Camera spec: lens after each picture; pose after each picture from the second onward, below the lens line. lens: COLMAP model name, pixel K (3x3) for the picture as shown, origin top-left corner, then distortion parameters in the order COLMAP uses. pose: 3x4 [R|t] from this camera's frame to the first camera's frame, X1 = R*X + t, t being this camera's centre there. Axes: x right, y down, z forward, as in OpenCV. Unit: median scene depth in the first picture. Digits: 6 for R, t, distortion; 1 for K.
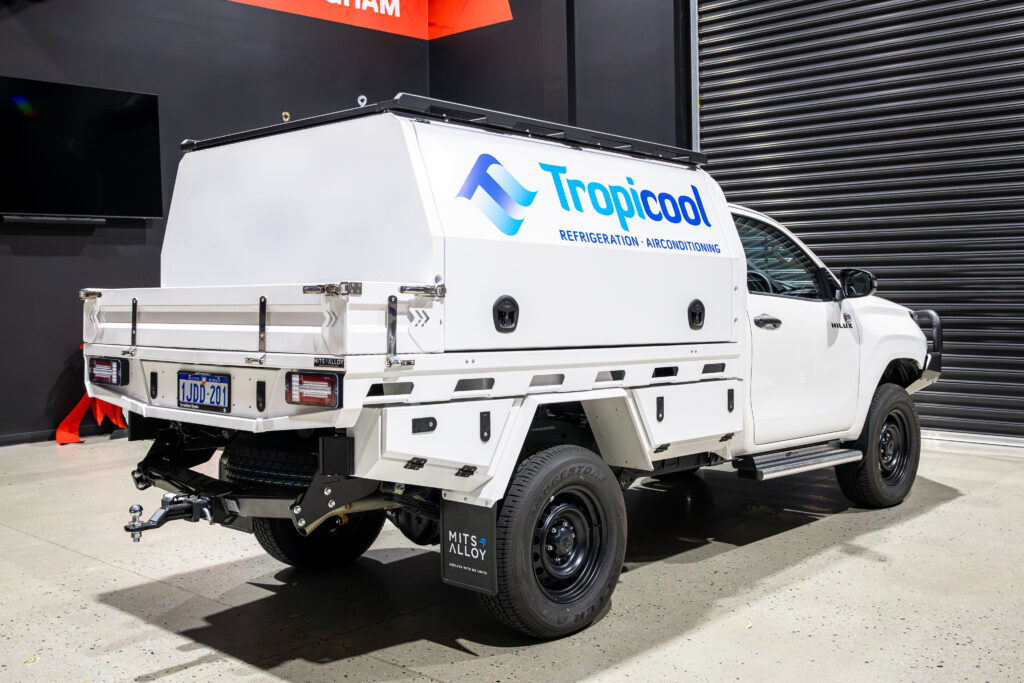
lens RADIAL K [[1043.9, 0, 513.1], [0, 1043.9, 328.9], [0, 0, 1]] dist [0.006936, 0.002777]
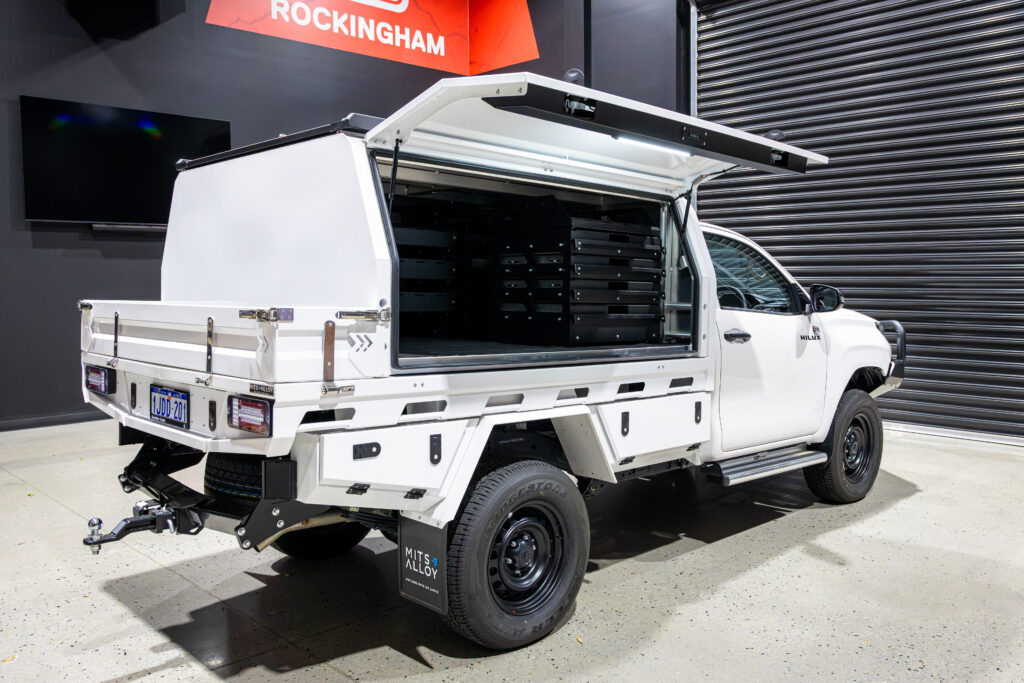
lens RADIAL K [[844.4, 0, 526.0], [0, 844.4, 338.1], [0, 0, 1]] dist [0.001675, 0.001970]
pose [[0.999230, 0.014740, -0.036366, 0.076169], [-0.013774, 0.999549, 0.026675, -0.030927], [0.036742, -0.026153, 0.998982, 0.171167]]
